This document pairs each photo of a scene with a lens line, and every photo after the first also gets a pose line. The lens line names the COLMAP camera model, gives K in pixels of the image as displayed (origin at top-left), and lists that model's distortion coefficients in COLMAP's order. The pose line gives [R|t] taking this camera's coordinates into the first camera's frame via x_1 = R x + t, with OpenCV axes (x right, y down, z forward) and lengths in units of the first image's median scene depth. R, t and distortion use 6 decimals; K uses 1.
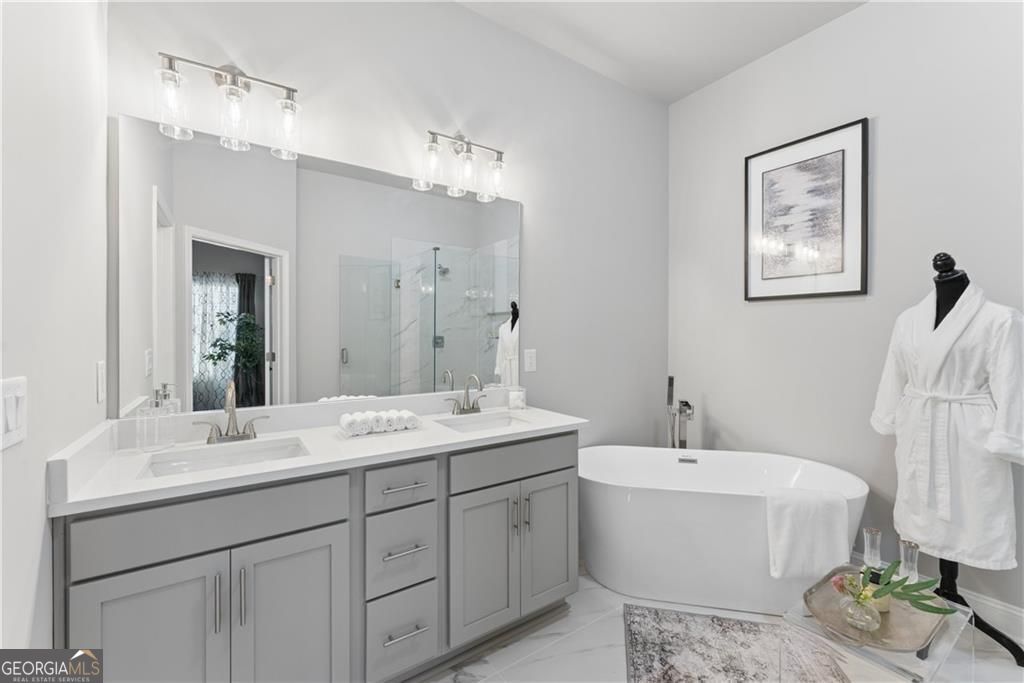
lens RADIAL K [[417.5, 0, 511.7], [0, 417.5, 343.1], [0, 0, 1]] dist [-0.009062, 0.000165]
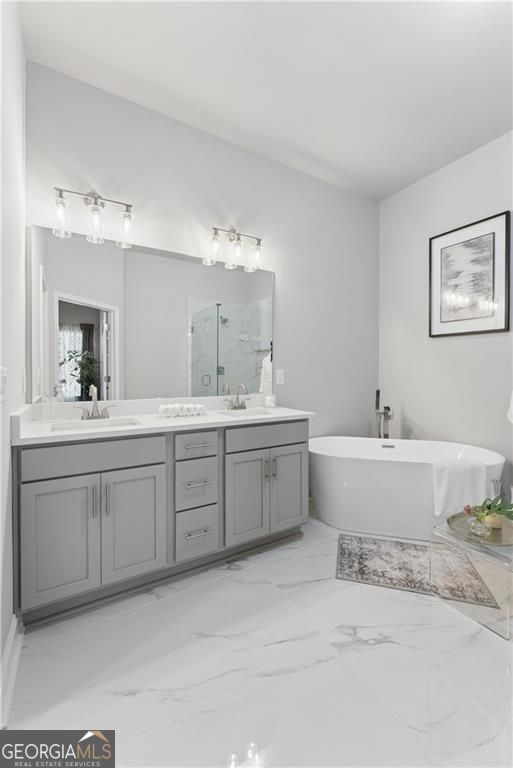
lens RADIAL K [[313.1, 0, 261.4], [0, 313.1, 378.4], [0, 0, 1]] dist [-0.009062, 0.000165]
pose [[0.998924, -0.000114, -0.046369, 0.038584], [0.000413, 0.999979, 0.006427, 0.050536], [0.046368, -0.006440, 0.998904, -0.171315]]
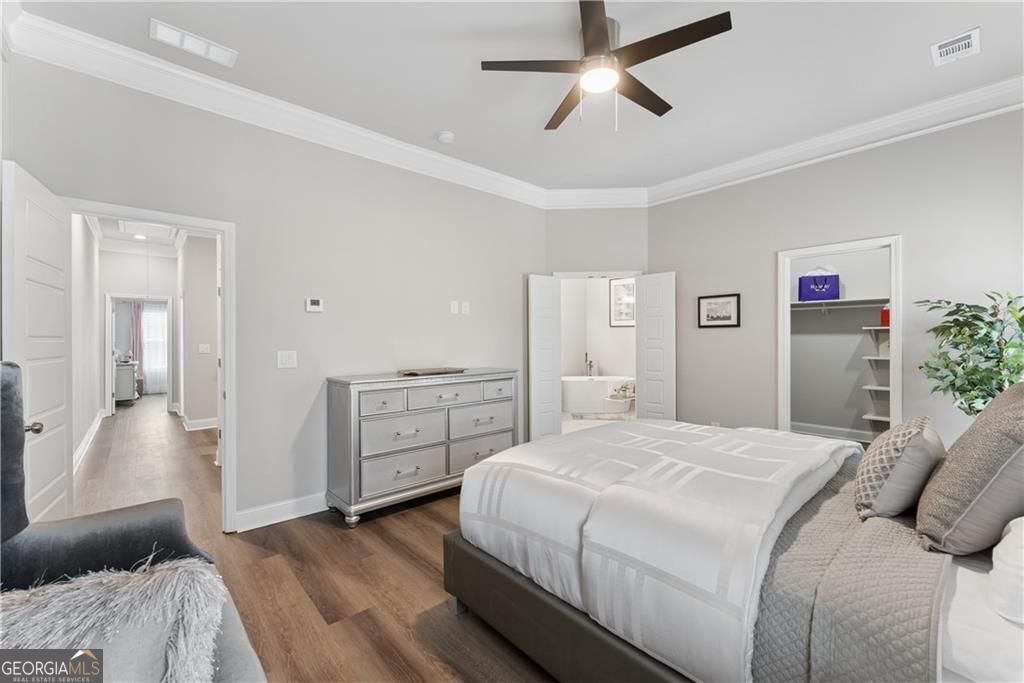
lens RADIAL K [[417.5, 0, 508.8], [0, 417.5, 341.9], [0, 0, 1]] dist [-0.009062, 0.000165]
pose [[0.989252, -0.013785, 0.145570, -0.891404], [0.013522, 0.999905, 0.002800, -0.016607], [-0.145595, -0.000802, 0.989344, -2.784929]]
